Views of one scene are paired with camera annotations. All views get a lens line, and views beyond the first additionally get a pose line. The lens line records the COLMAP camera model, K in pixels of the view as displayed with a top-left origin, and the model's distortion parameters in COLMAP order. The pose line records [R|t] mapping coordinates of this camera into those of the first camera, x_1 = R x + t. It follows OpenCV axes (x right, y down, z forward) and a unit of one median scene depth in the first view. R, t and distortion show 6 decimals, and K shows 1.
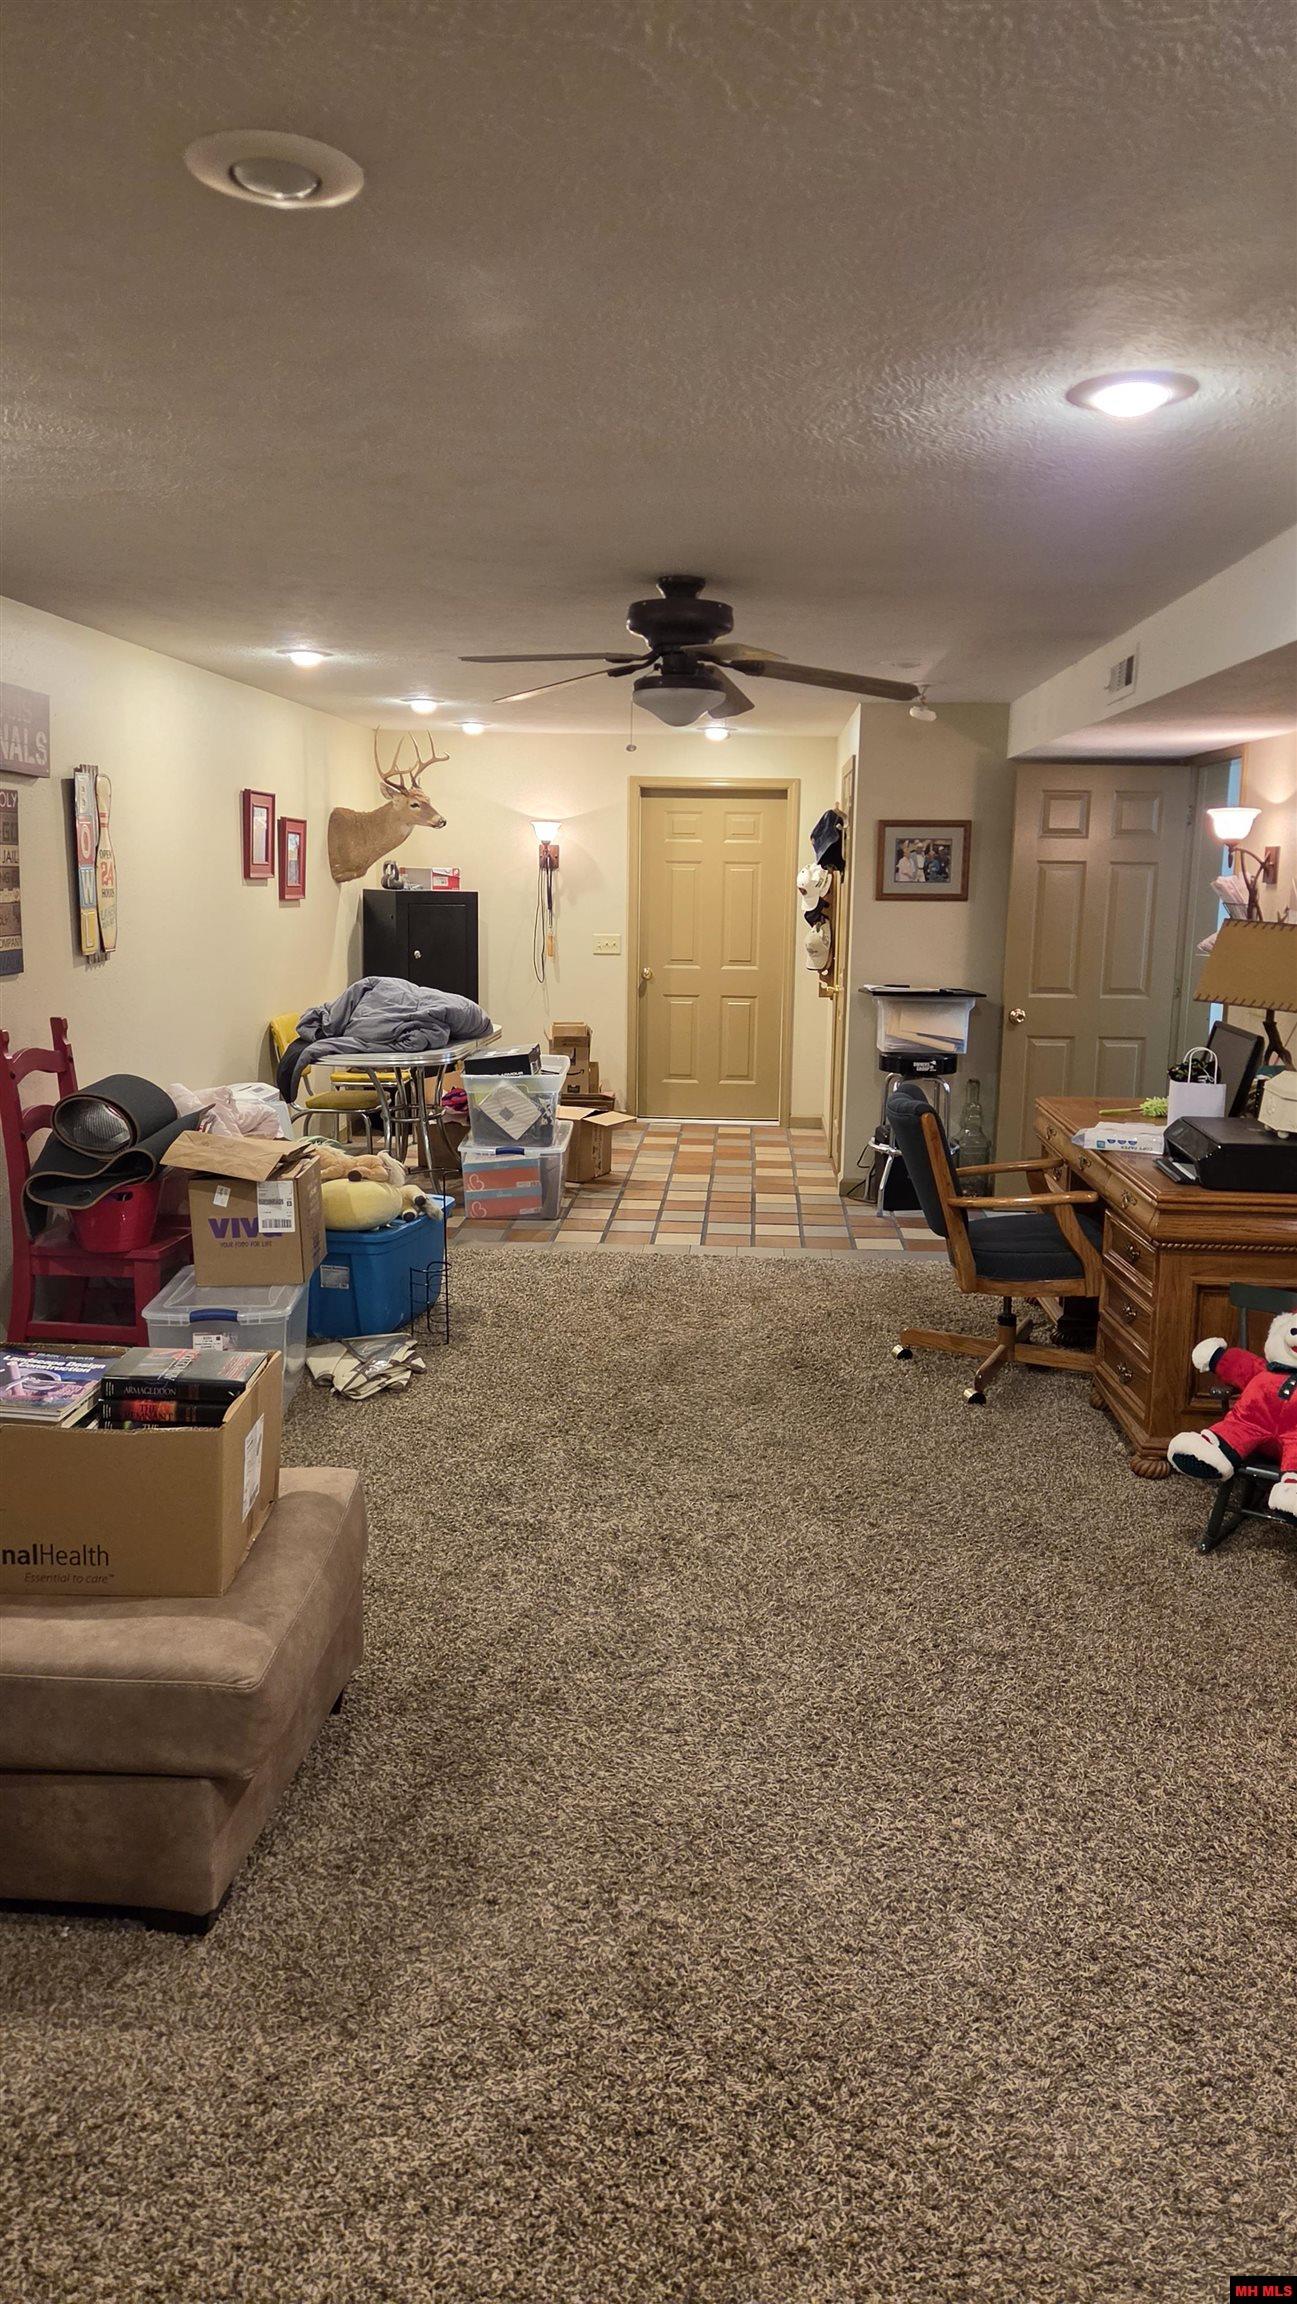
lens RADIAL K [[1541.1, 0, 647.5], [0, 1541.1, 1144.7], [0, 0, 1]] dist [0.025021, -0.015832]
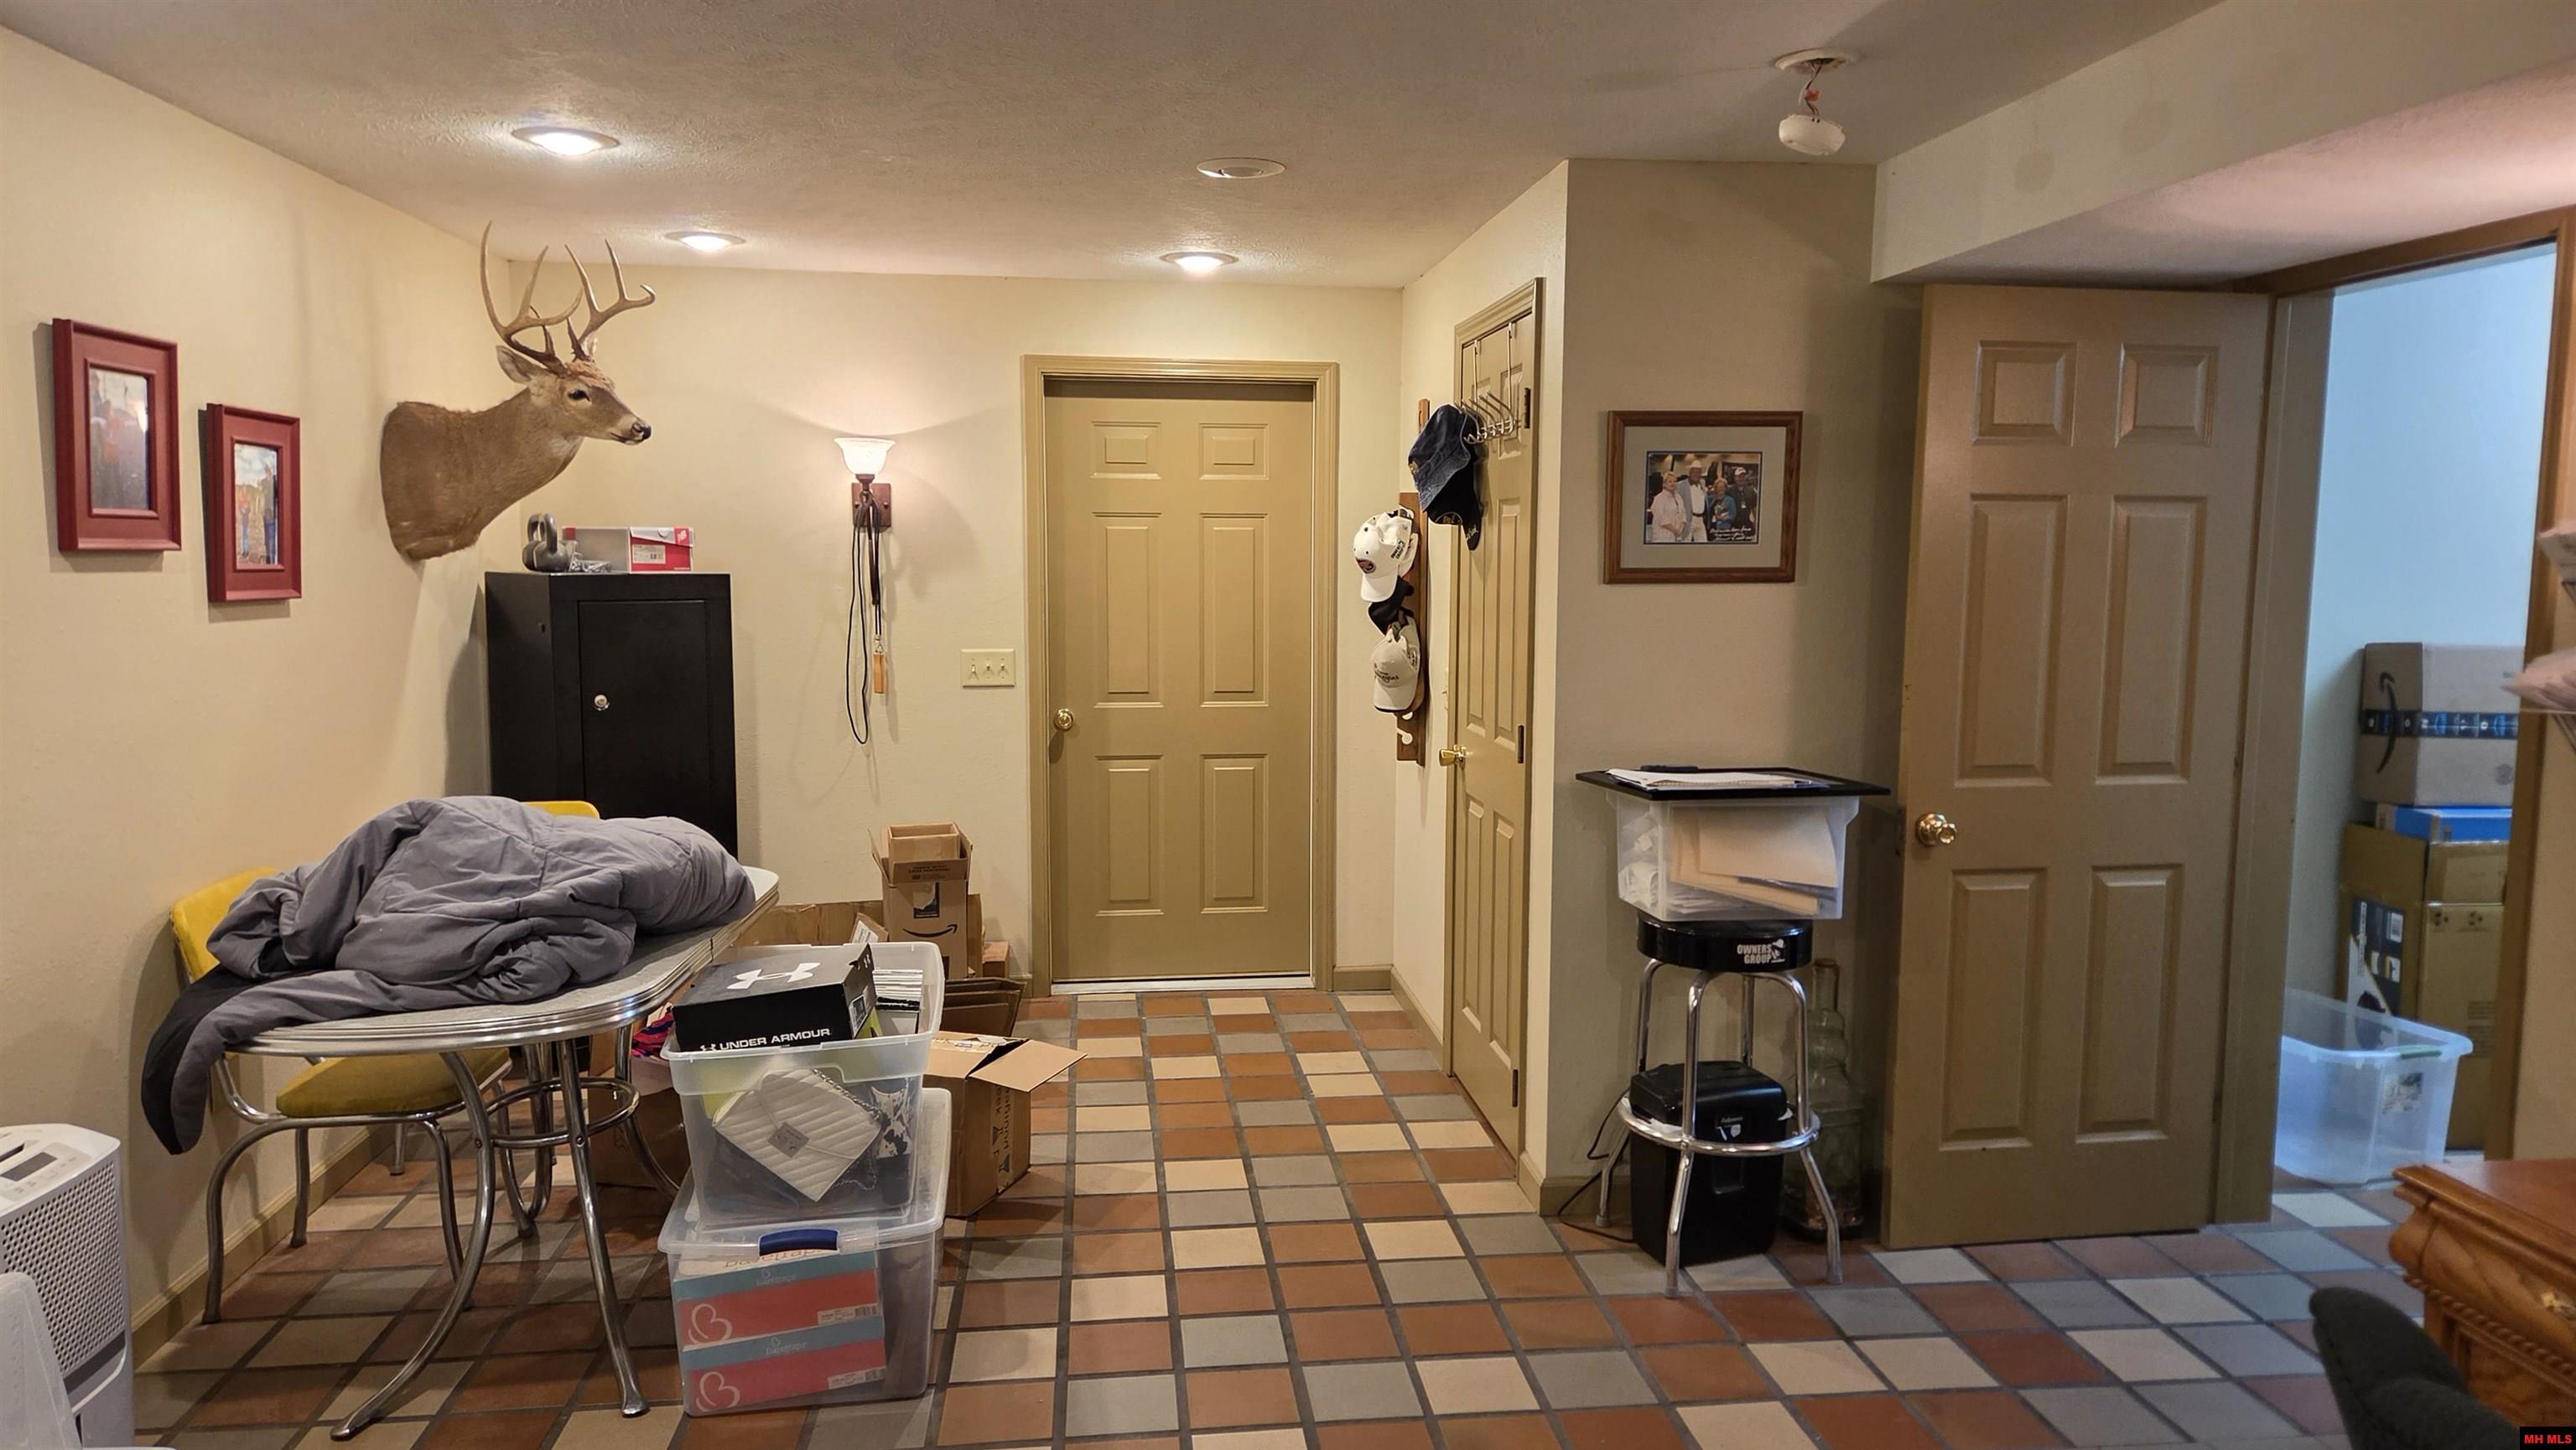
lens RADIAL K [[1723.1, 0, 1287.1], [0, 1723.1, 730.3], [0, 0, 1]] dist [0.025021, -0.015832]
pose [[0.983848, -0.029901, 0.176492, -0.038166], [0.041523, 0.997179, -0.062528, -0.084217], [-0.174124, 0.068847, 0.982314, 0.499951]]
